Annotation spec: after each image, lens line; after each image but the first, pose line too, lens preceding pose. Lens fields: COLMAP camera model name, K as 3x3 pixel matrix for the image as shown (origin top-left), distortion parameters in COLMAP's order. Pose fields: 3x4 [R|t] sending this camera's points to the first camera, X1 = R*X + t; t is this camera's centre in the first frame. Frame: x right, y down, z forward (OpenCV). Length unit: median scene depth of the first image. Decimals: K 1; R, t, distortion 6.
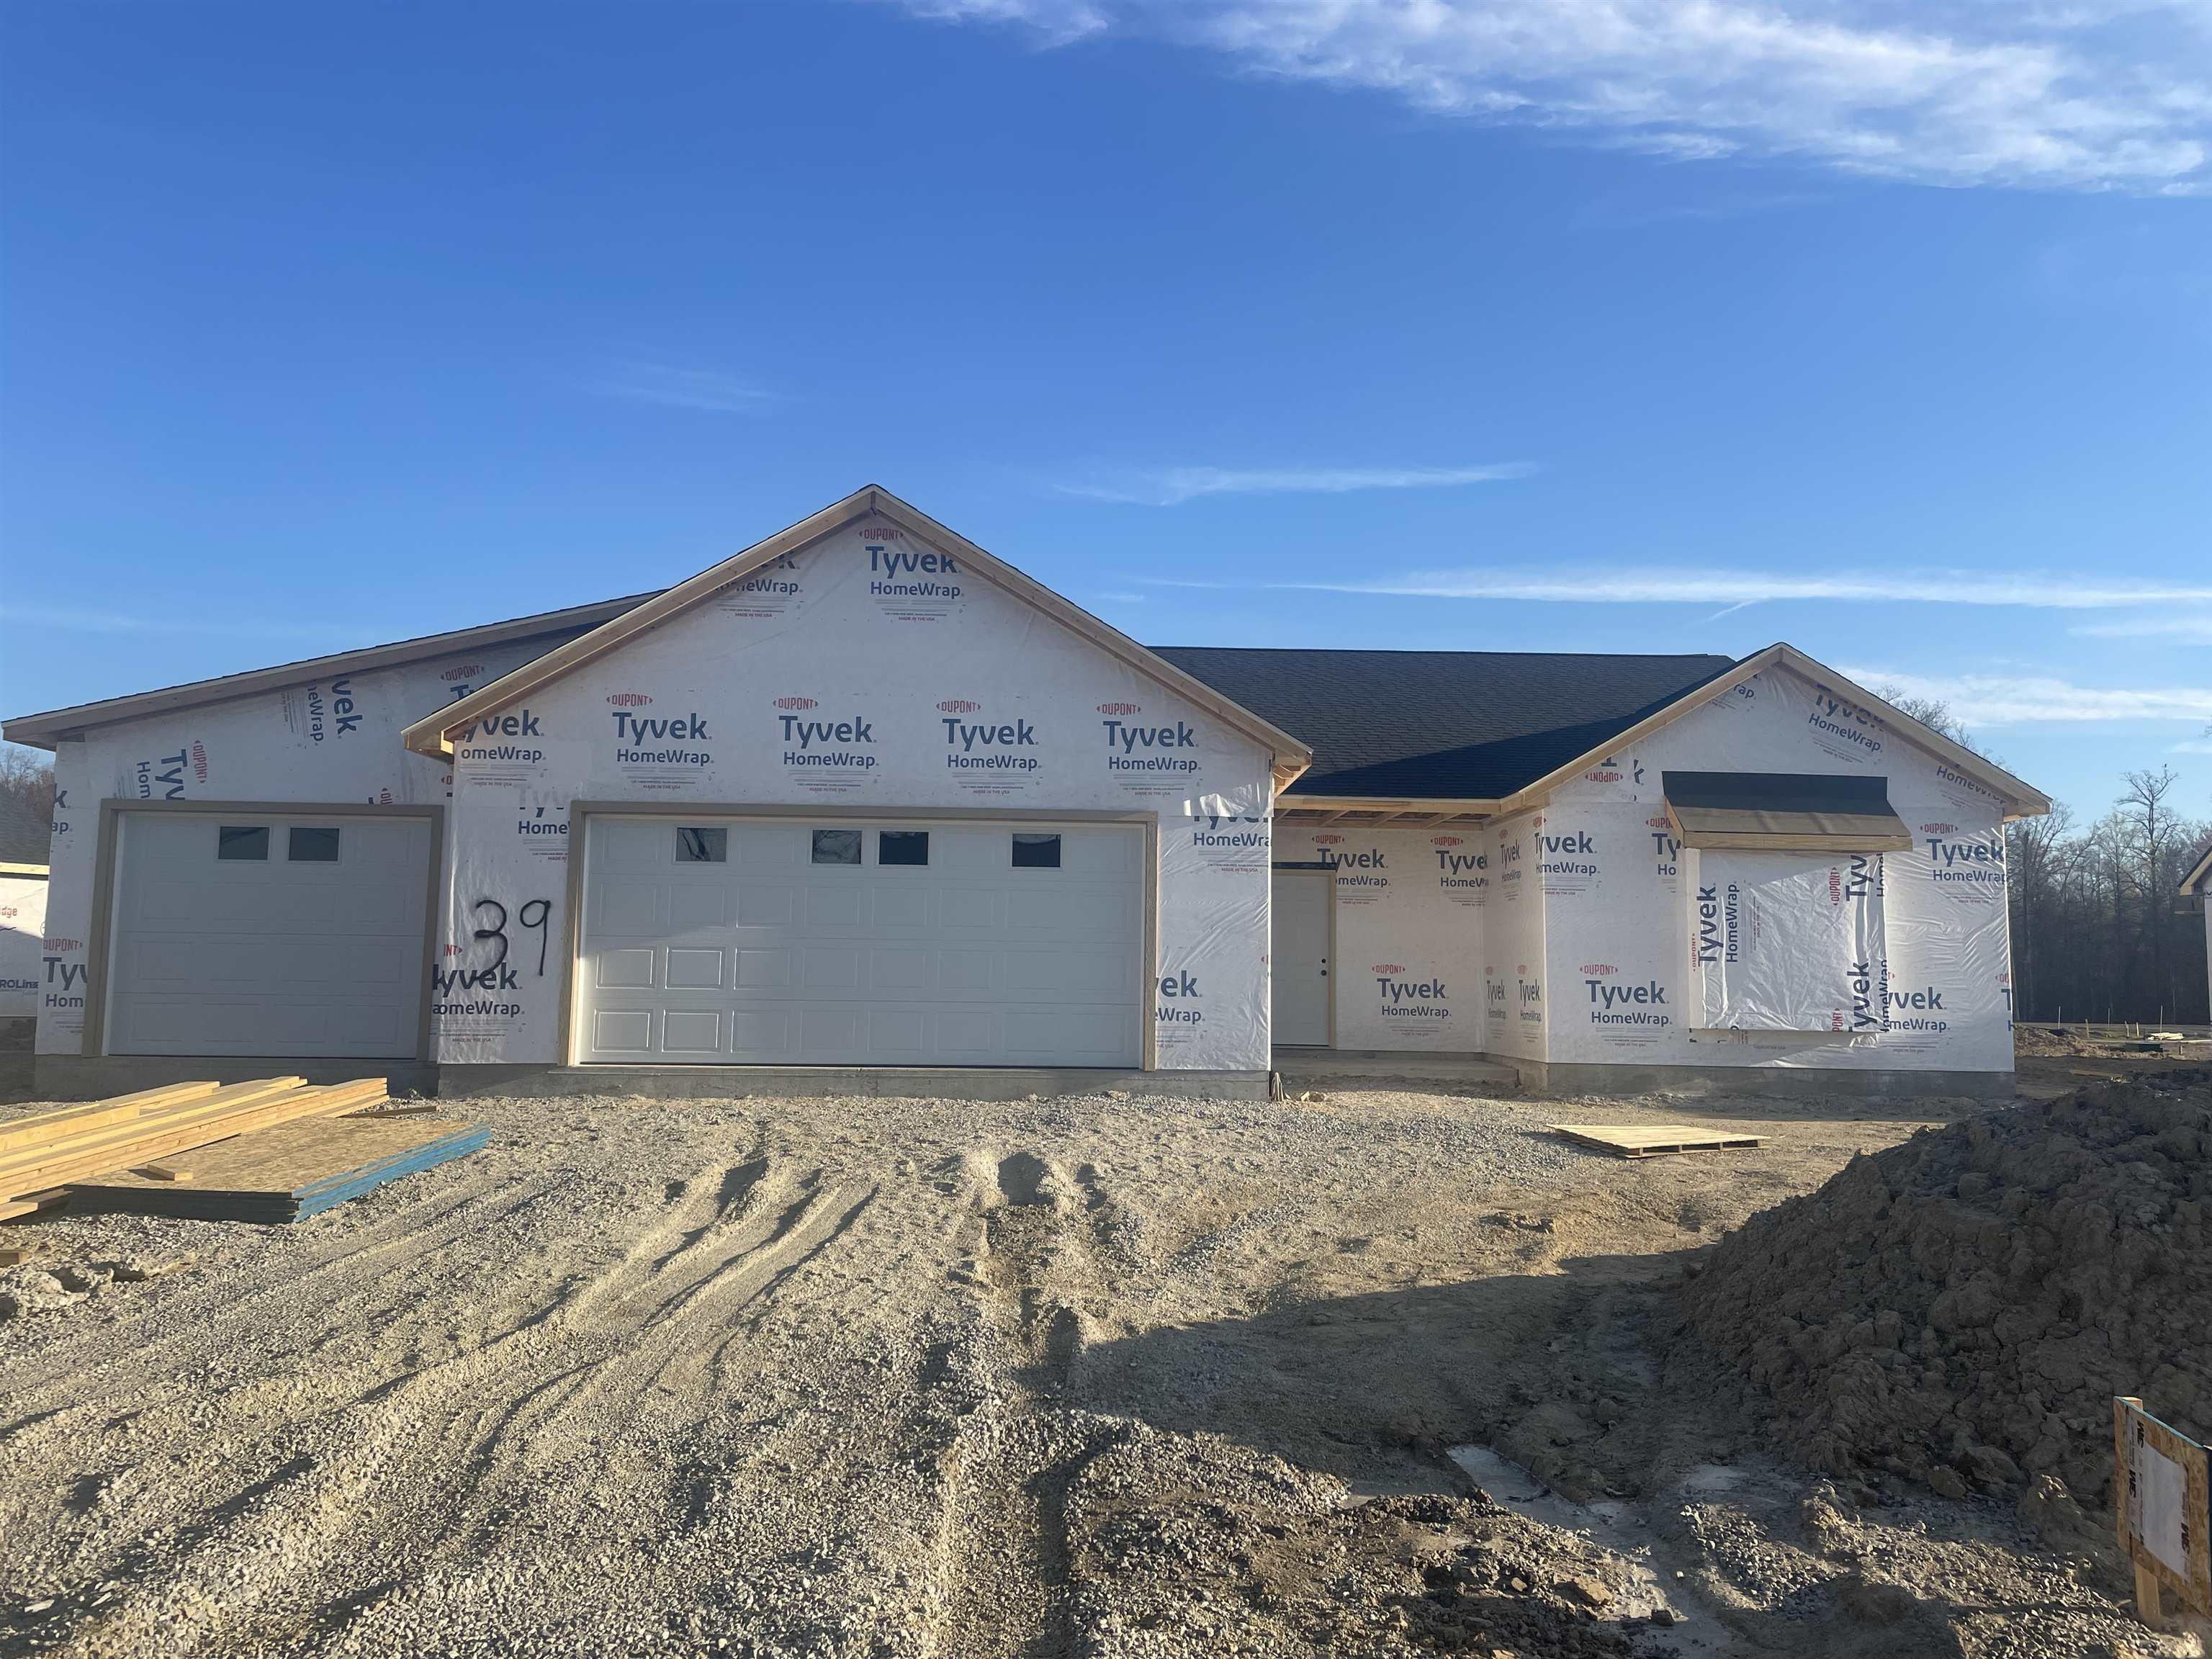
lens RADIAL K [[1658.6, 0, 1101.3], [0, 1658.6, 824.7], [0, 0, 1]] dist [0.086383, -0.105213]
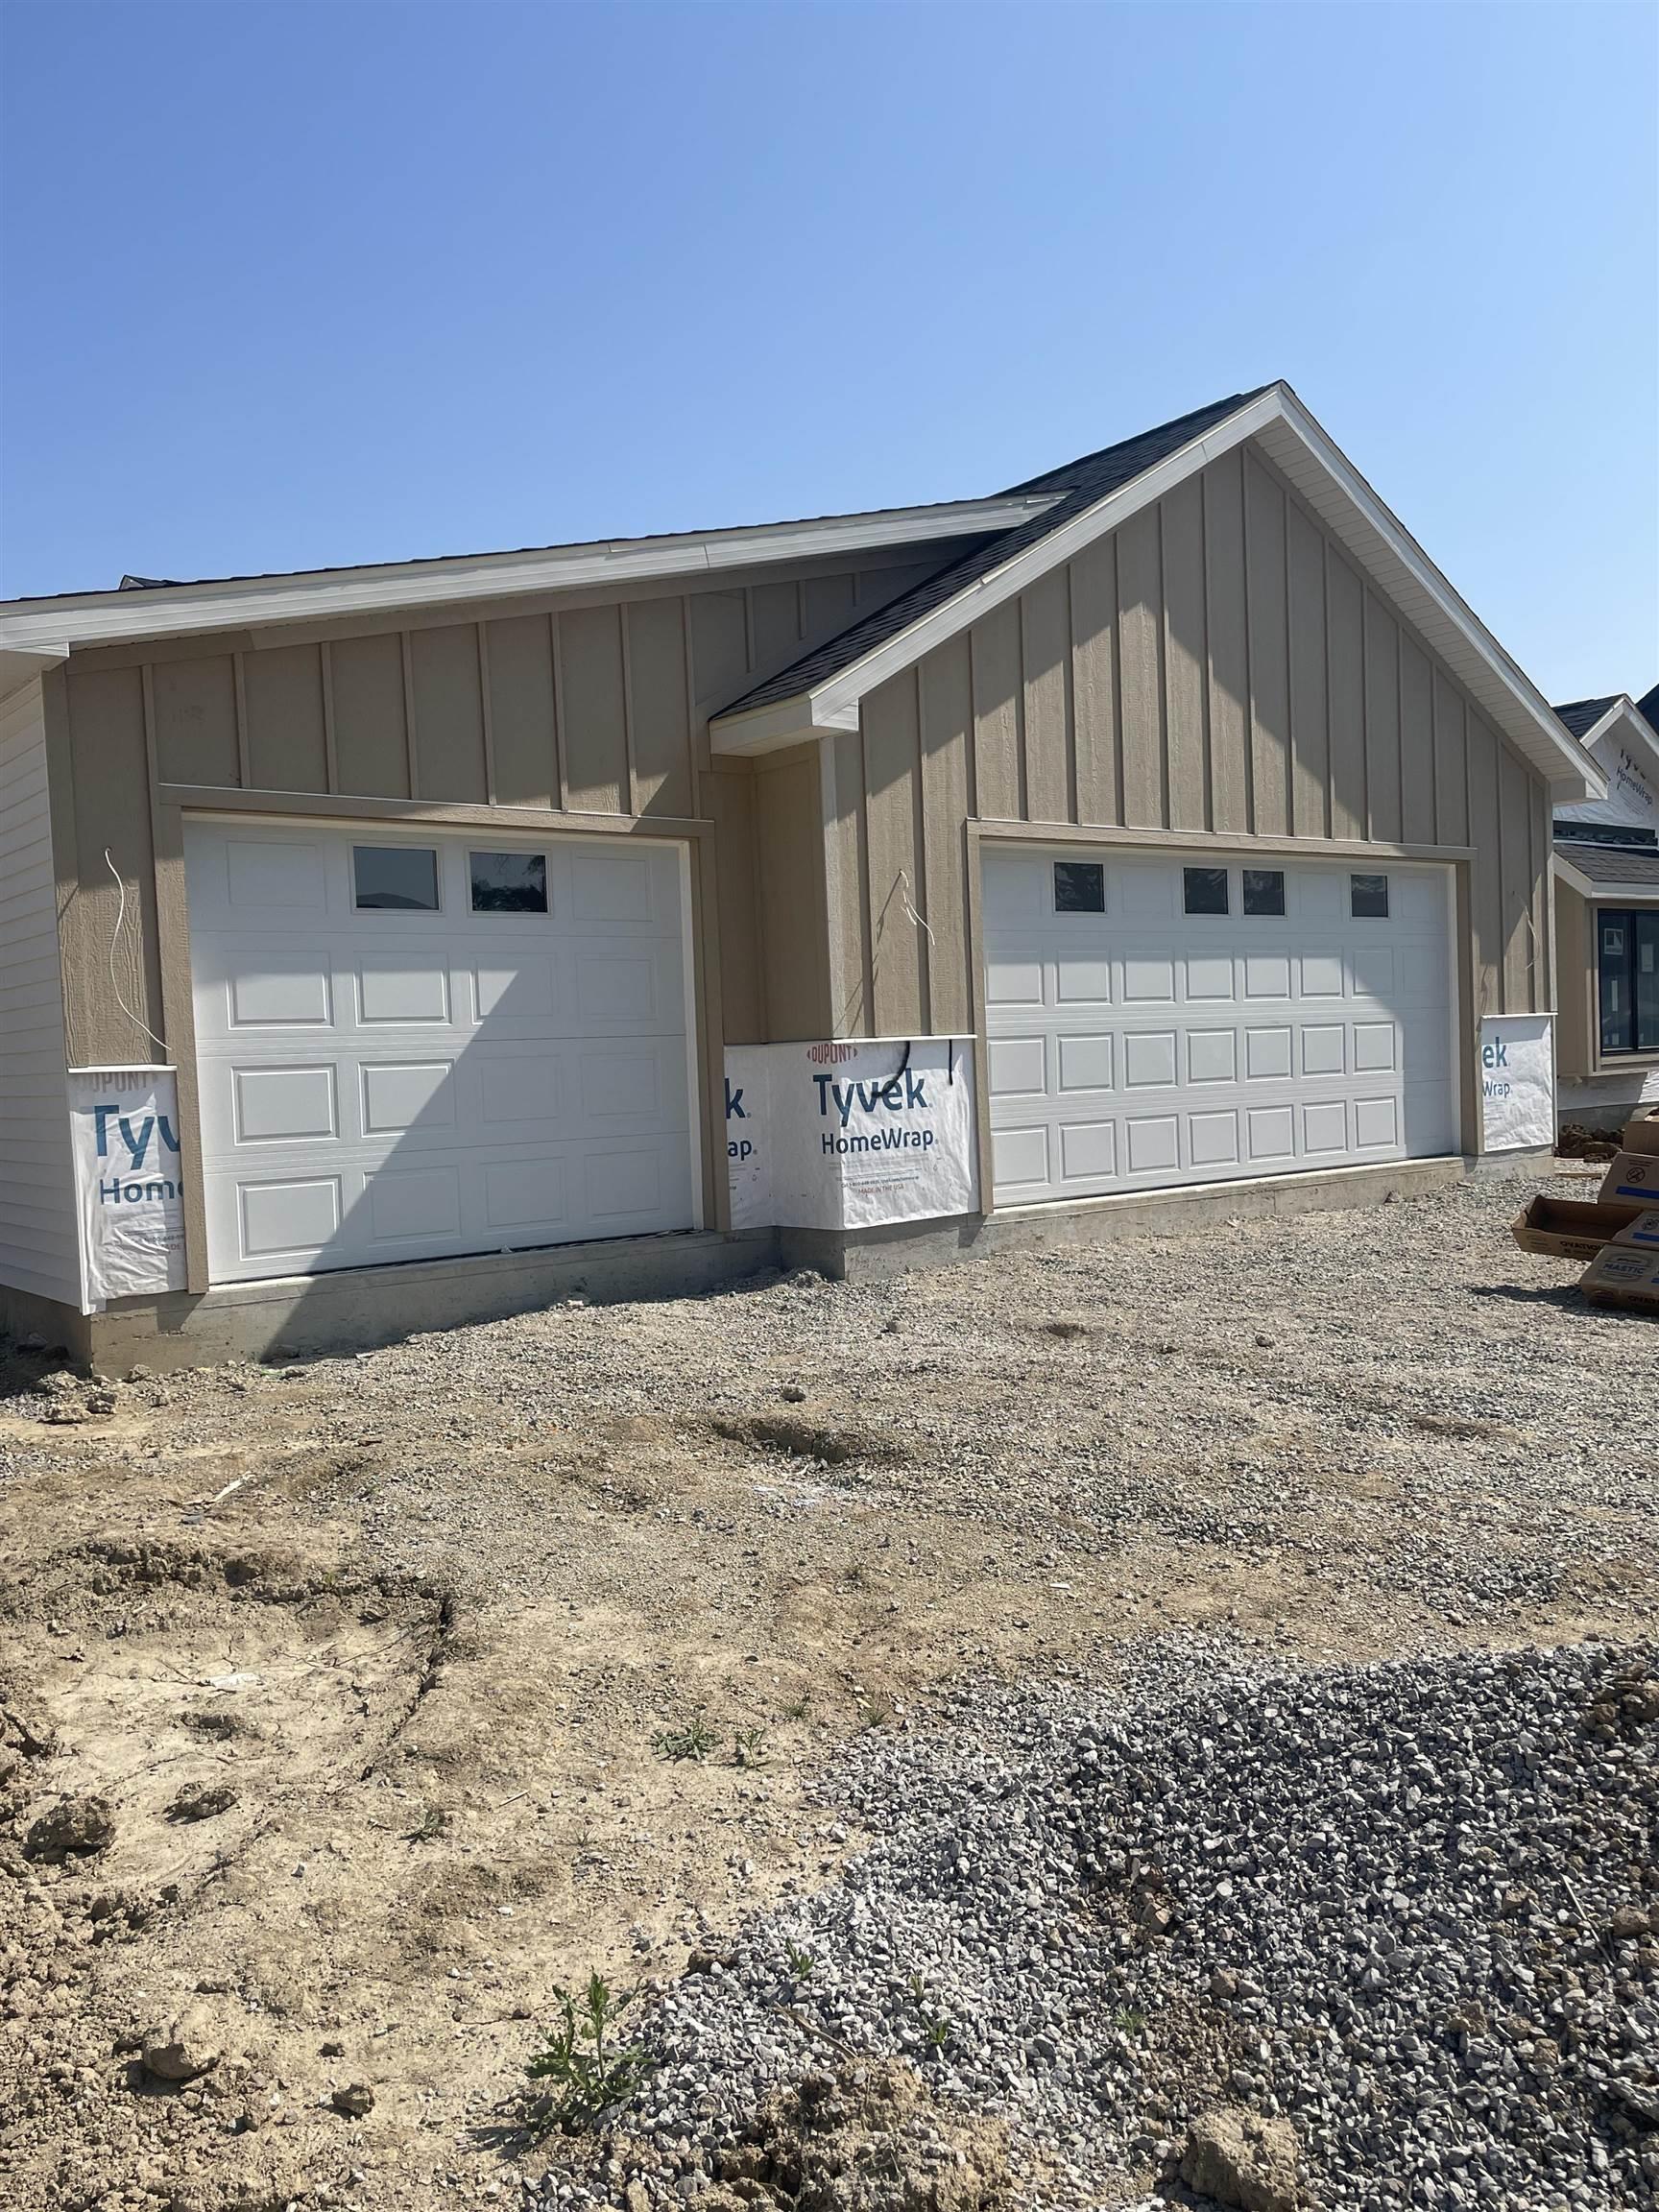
lens RADIAL K [[1712.1, 0, 825.6], [0, 1712.1, 1100.2], [0, 0, 1]] dist [0.096497, 0.002285]
pose [[0.811029, -0.064489, 0.581441, -0.746570], [-0.007483, 0.992680, 0.120538, 0.013781], [-0.584958, -0.102111, 0.804610, 0.463884]]
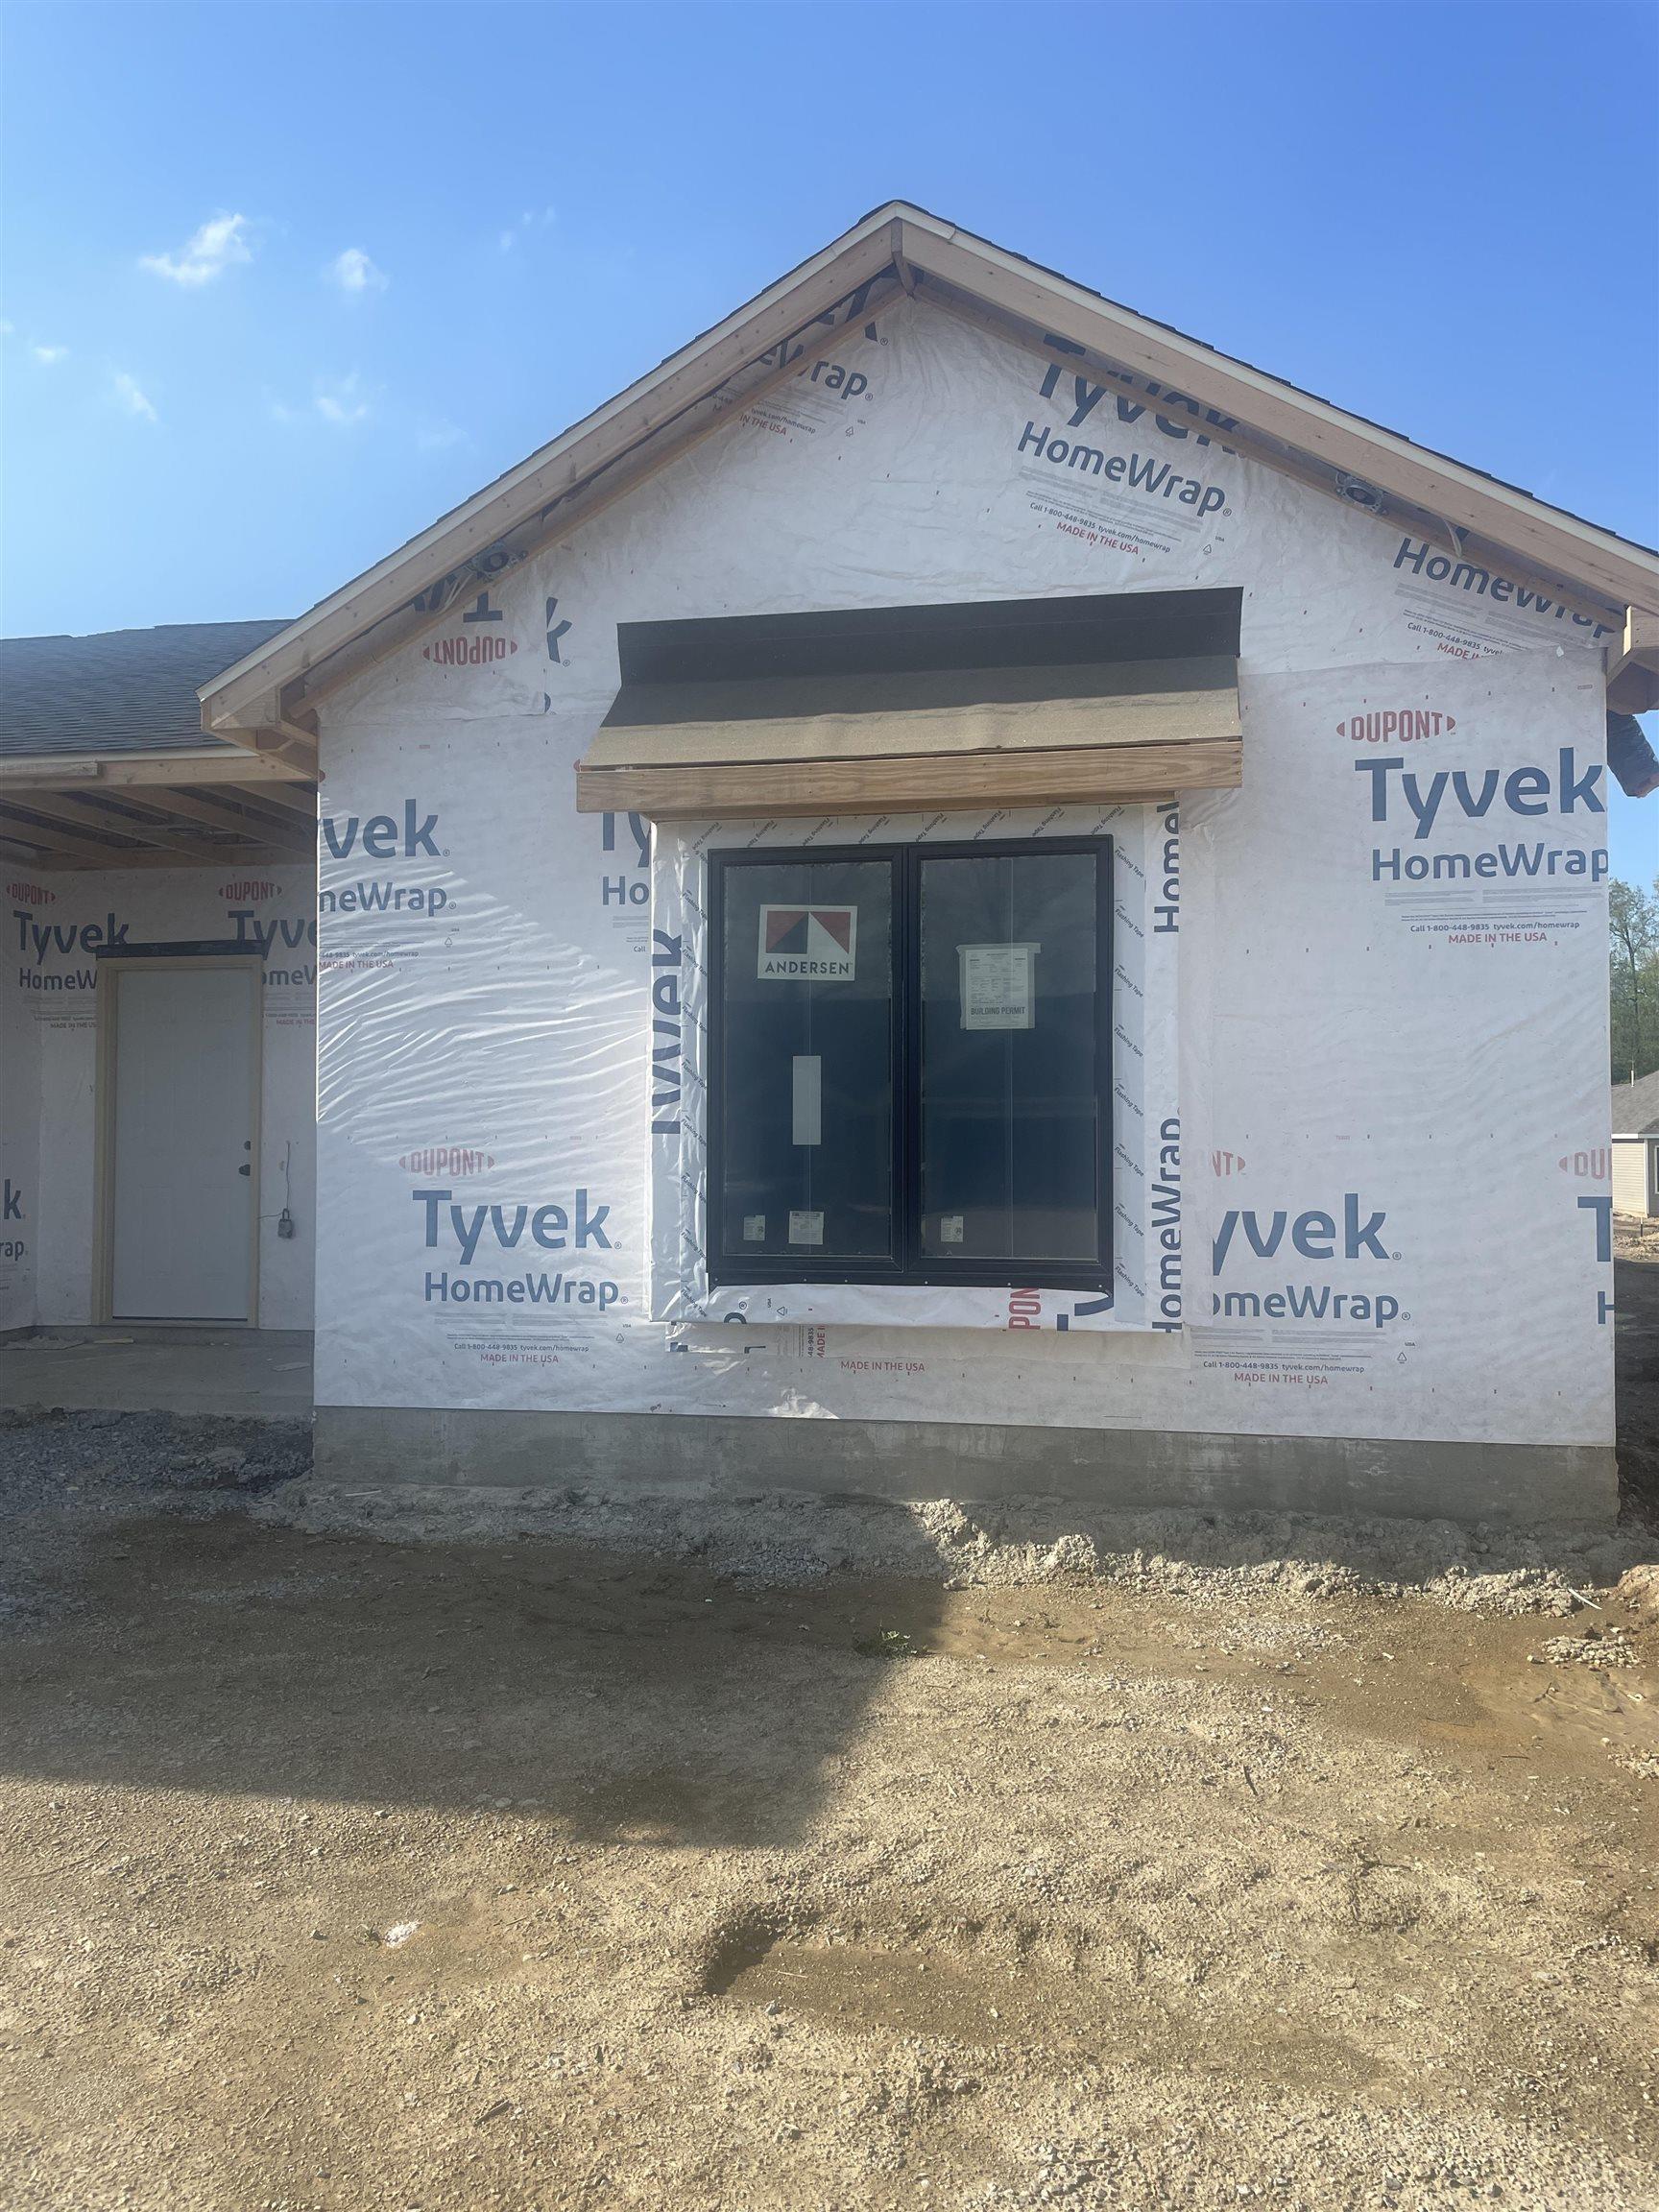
lens RADIAL K [[1658.6, 0, 831.7], [0, 1658.6, 1118.3], [0, 0, 1]] dist [0.086383, -0.105213]
pose [[0.975574, -0.021087, -0.218657, 0.542867], [0.036912, 0.996965, 0.068546, 0.063162], [0.216548, -0.074943, 0.973391, 0.758602]]
